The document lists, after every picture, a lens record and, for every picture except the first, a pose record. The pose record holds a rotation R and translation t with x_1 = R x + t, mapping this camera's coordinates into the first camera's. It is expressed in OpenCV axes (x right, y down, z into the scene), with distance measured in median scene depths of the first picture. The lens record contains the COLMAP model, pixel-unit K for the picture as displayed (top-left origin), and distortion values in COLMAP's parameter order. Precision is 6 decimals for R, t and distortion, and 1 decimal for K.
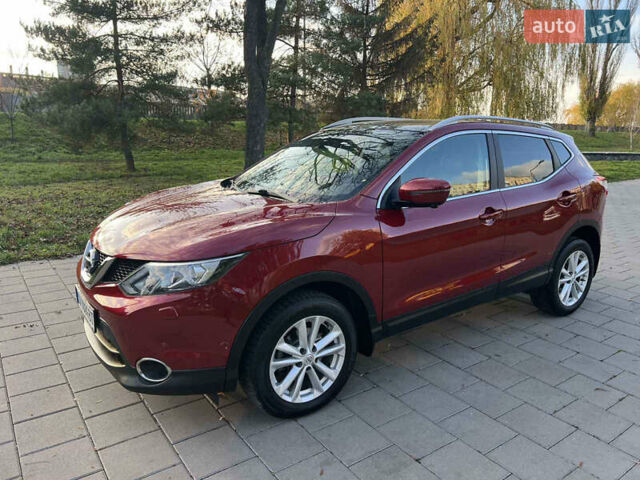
lens RADIAL K [[485.4, 0, 315.8], [0, 485.4, 239.9], [0, 0, 1]] dist [0.037680, -0.025939]
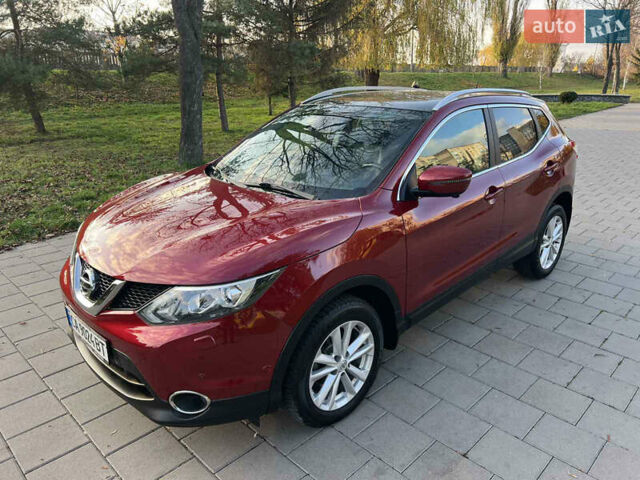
lens RADIAL K [[485.4, 0, 318.5], [0, 485.4, 243.2], [0, 0, 1]] dist [0.037680, -0.025939]
pose [[0.985849, -0.075836, 0.149504, -0.152325], [0.058837, 0.991619, 0.115020, -0.088475], [-0.156974, -0.104596, 0.982048, 0.068373]]
